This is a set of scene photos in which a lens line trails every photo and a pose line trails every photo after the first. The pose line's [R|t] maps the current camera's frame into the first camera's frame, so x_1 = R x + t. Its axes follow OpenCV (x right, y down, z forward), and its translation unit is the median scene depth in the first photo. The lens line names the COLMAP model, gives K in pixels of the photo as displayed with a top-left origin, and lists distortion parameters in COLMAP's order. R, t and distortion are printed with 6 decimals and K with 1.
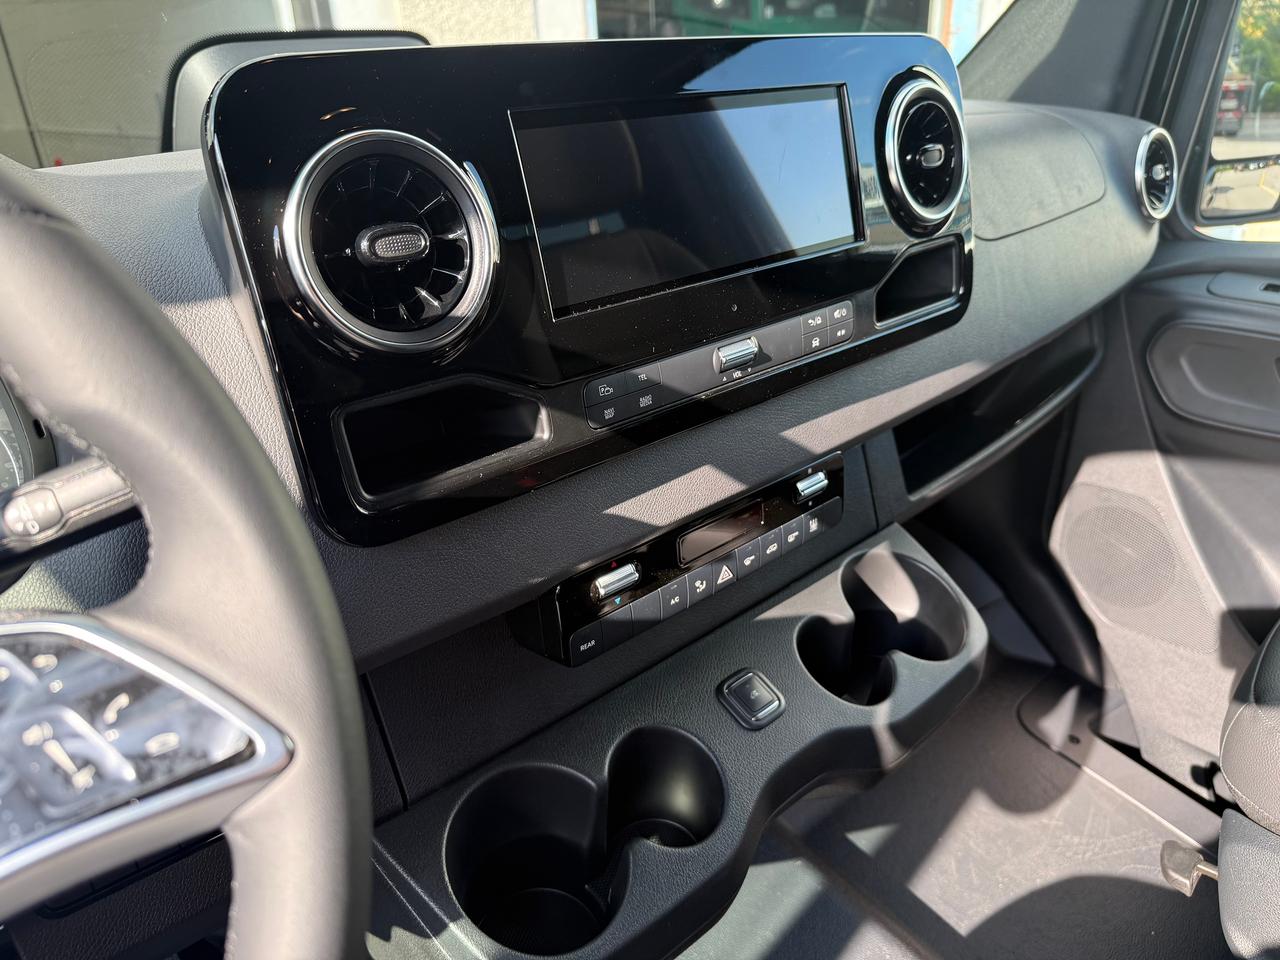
lens RADIAL K [[975.4, 0, 640.0], [0, 975.4, 480.0], [0, 0, 1]] dist [0.071379, -0.093895]
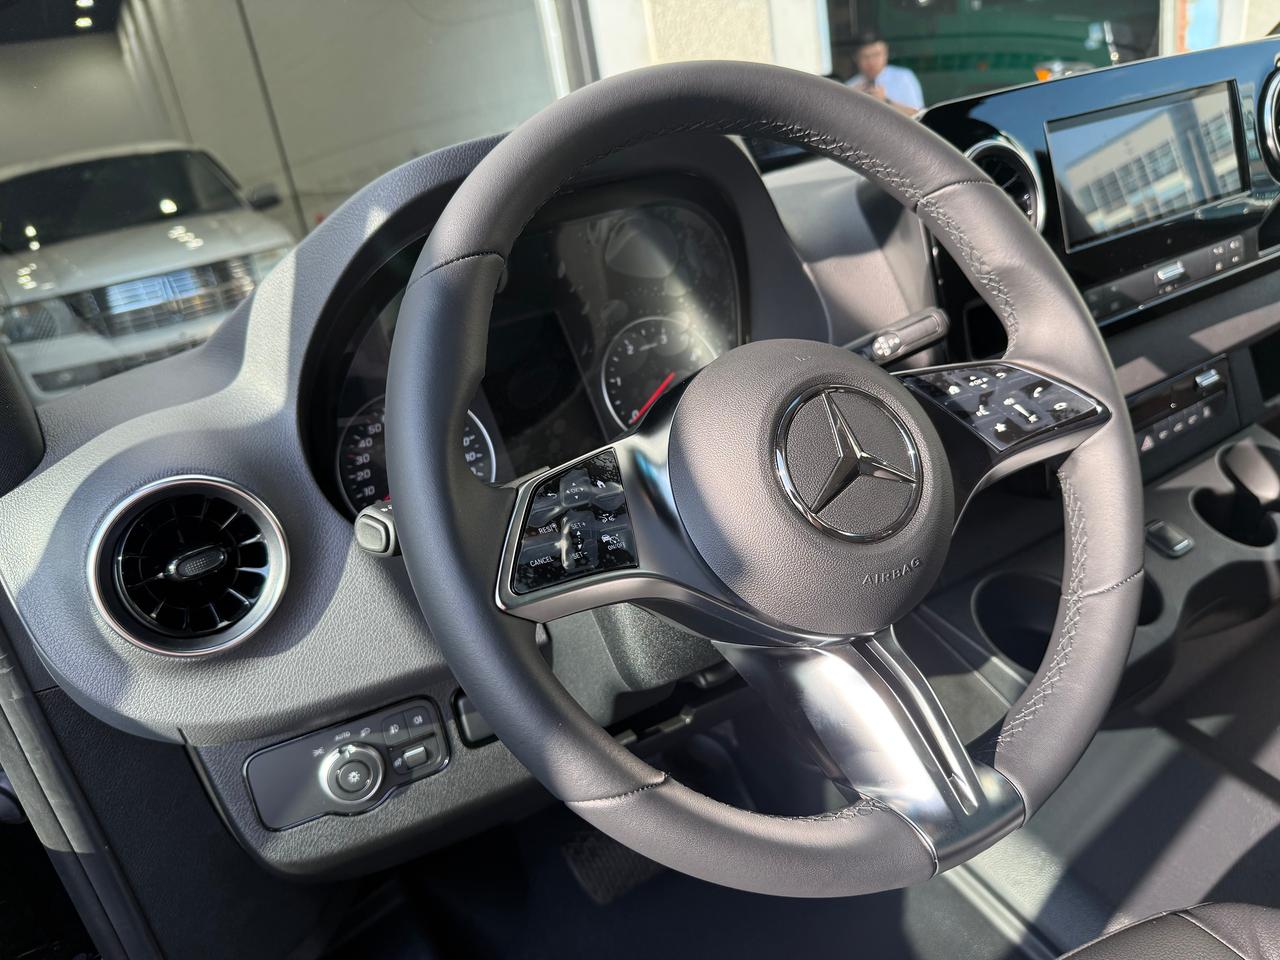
lens RADIAL K [[975.4, 0, 640.0], [0, 975.4, 480.0], [0, 0, 1]] dist [0.071379, -0.093895]
pose [[0.980278, -0.032939, -0.194860, -0.326387], [0.029681, 0.999367, -0.019618, 0.148196], [0.195383, 0.013447, 0.980635, -0.464636]]
